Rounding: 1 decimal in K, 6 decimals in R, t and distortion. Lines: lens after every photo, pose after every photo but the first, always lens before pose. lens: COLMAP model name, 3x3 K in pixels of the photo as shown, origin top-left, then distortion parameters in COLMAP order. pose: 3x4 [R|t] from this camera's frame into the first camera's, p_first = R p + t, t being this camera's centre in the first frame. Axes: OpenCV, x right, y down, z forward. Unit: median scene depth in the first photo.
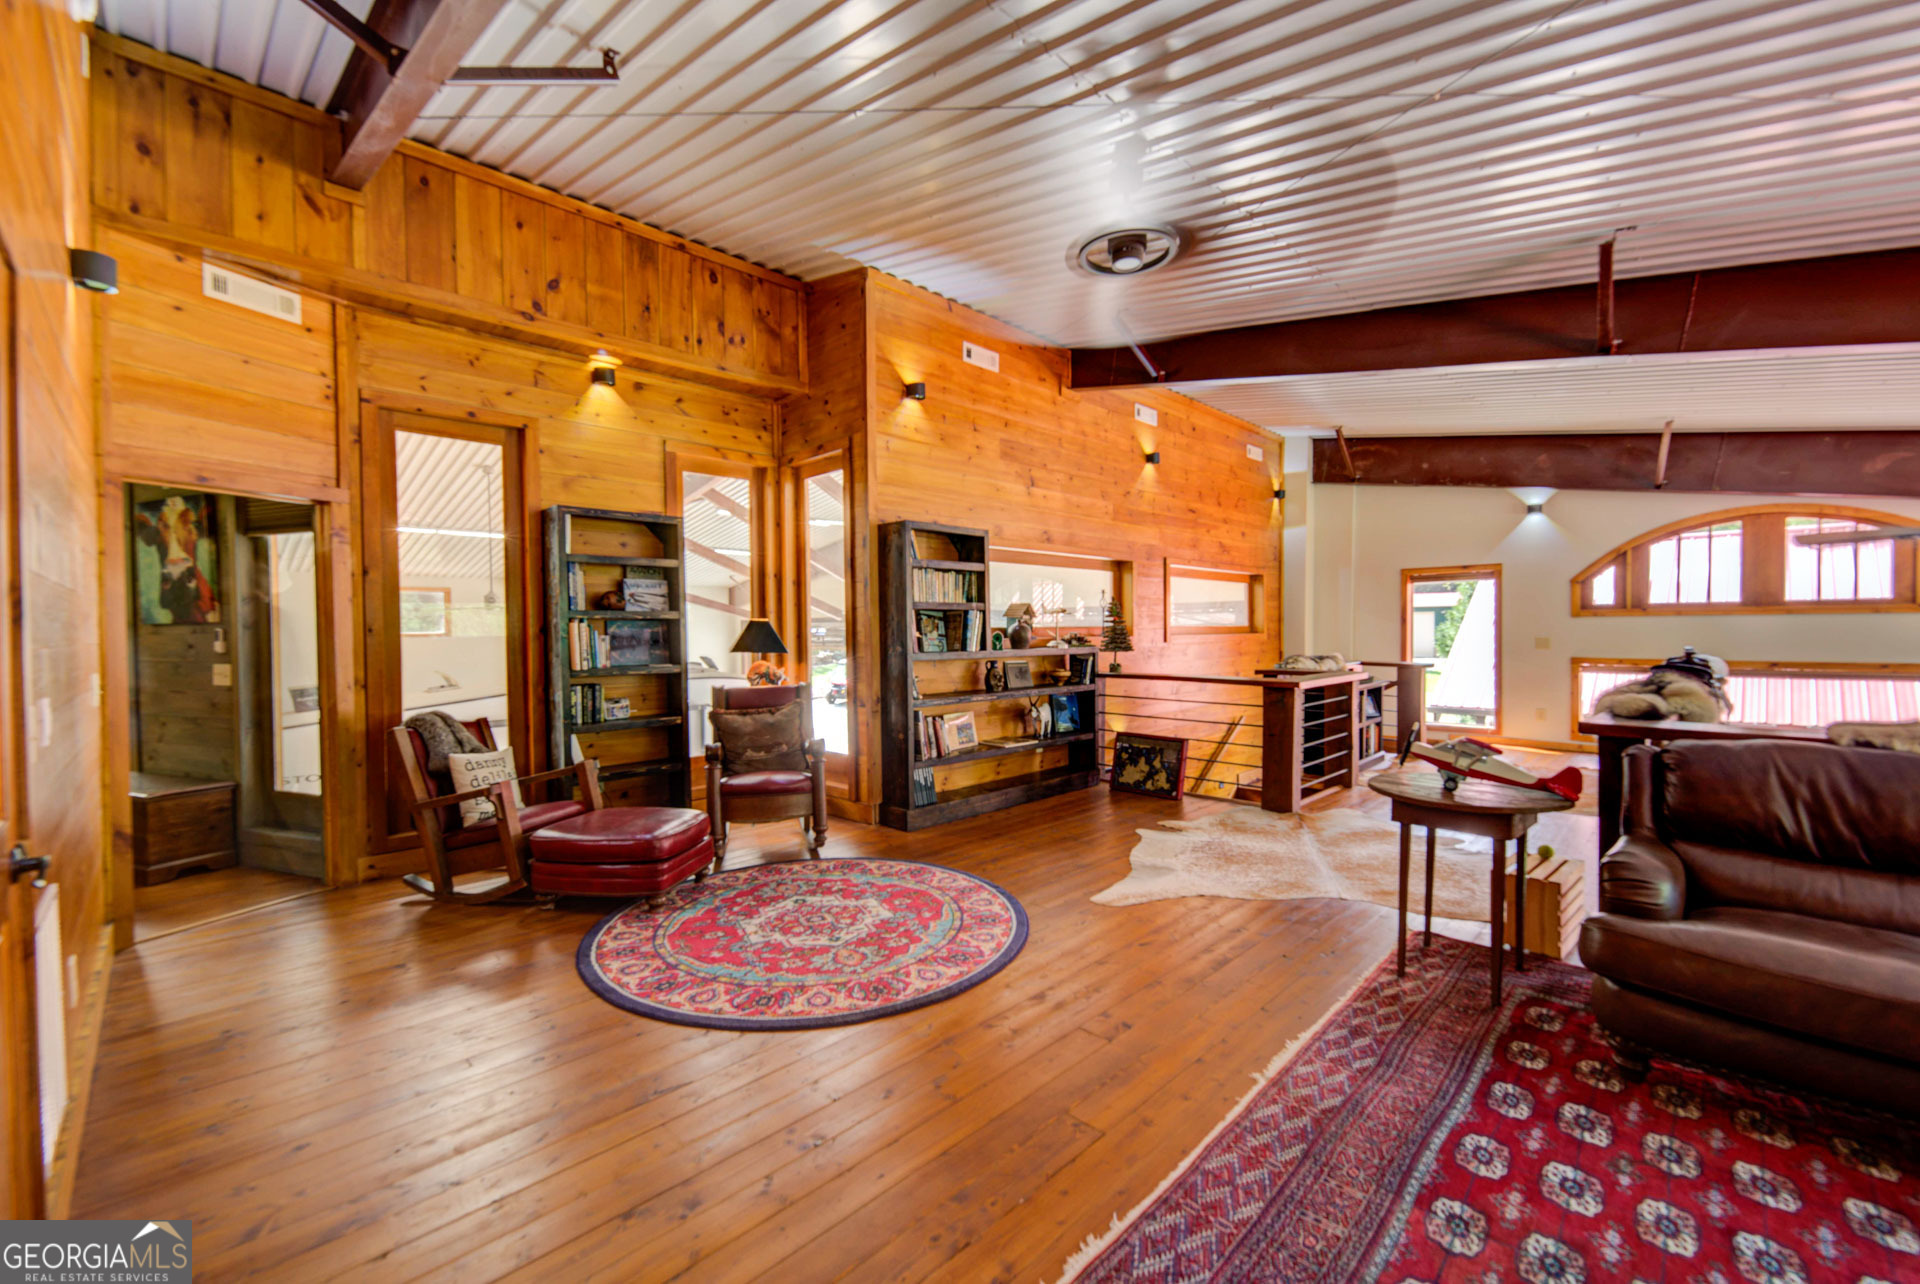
lens RADIAL K [[782.1, 0, 960.0], [0, 782.1, 642.0], [0, 0, 1]] dist [0.016400, -0.010649]
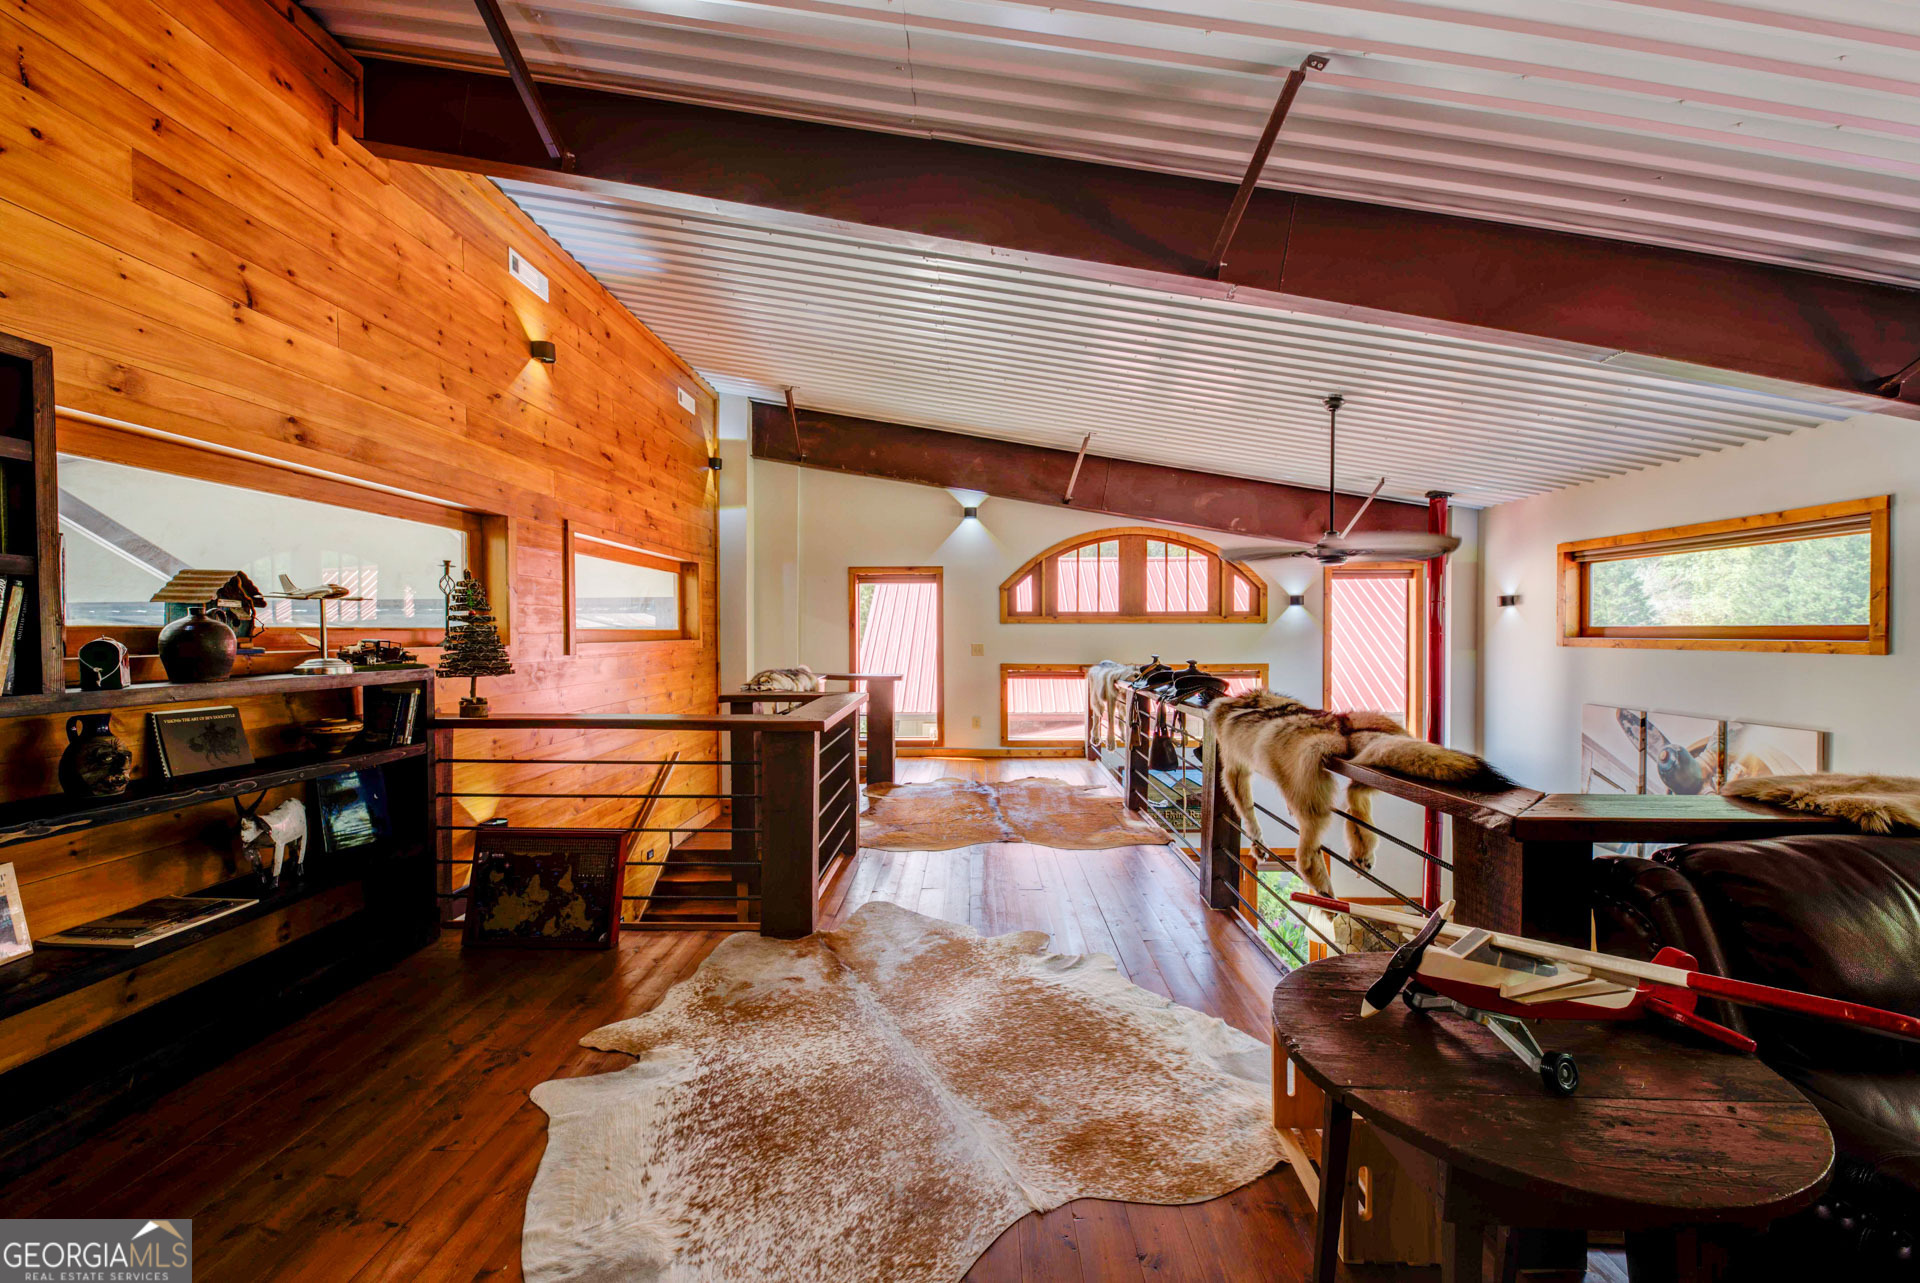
lens RADIAL K [[762.4, 0, 958.8], [0, 762.4, 646.1], [0, 0, 1]] dist [0.014908, -0.008965]
pose [[0.725709, -0.006659, 0.687969, 0.082792], [0.007525, 0.999970, 0.001741, -0.006179], [-0.687960, 0.003914, 0.725738, 0.411157]]
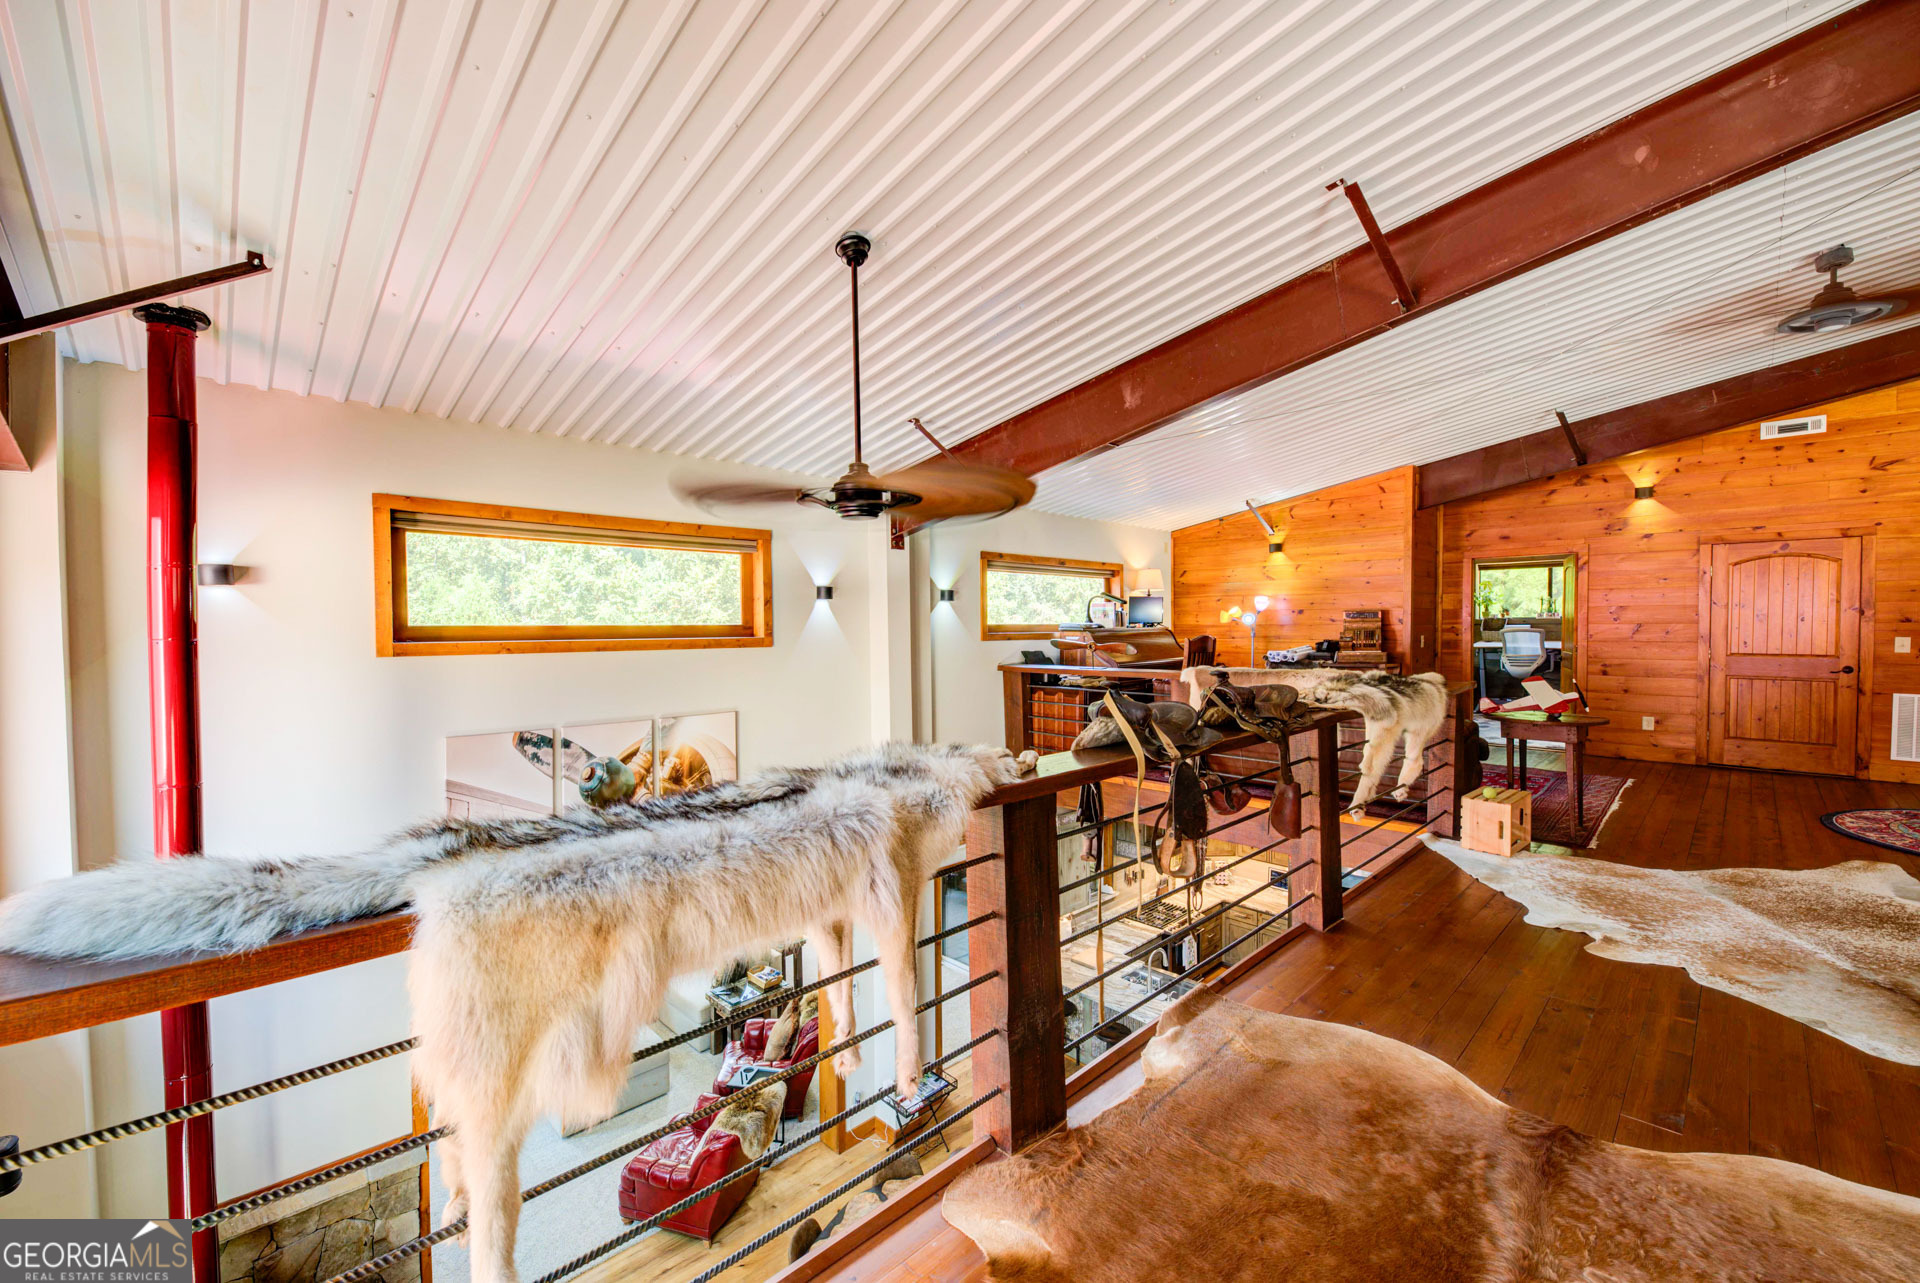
lens RADIAL K [[765.7, 0, 957.9], [0, 765.7, 644.8], [0, 0, 1]] dist [0.015805, -0.009973]
pose [[-0.999746, 0.014421, 0.017334, 0.853664], [0.015110, 0.999074, 0.040286, -0.026383], [-0.016737, 0.040538, -0.999038, 1.217327]]
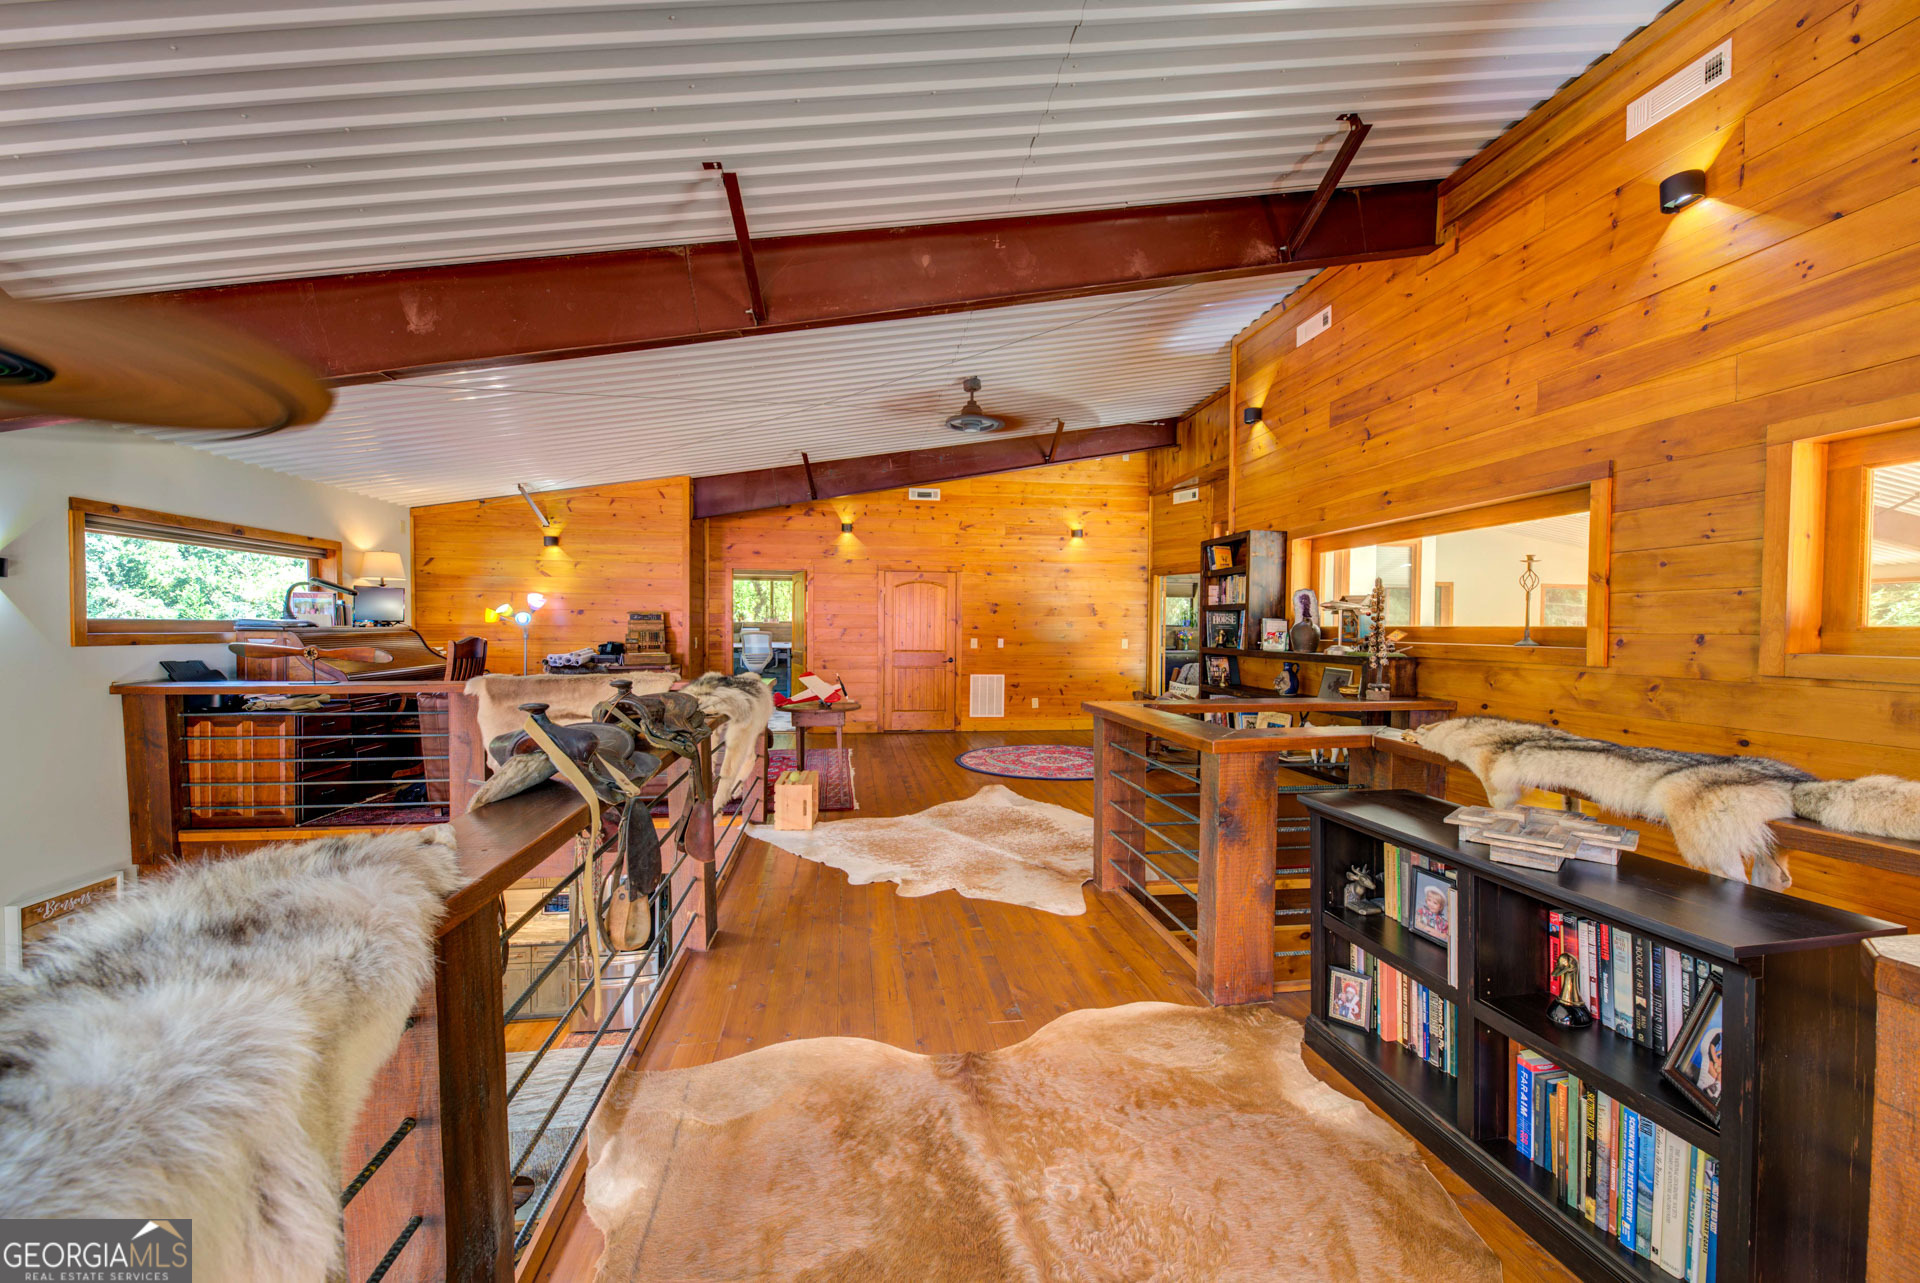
lens RADIAL K [[765.7, 0, 957.9], [0, 765.7, 644.8], [0, 0, 1]] dist [0.015805, -0.009973]
pose [[-0.603198, 0.022340, -0.797279, 0.907316], [-0.014159, 0.999150, 0.038708, -0.024767], [0.797466, 0.034637, -0.602369, 1.122213]]
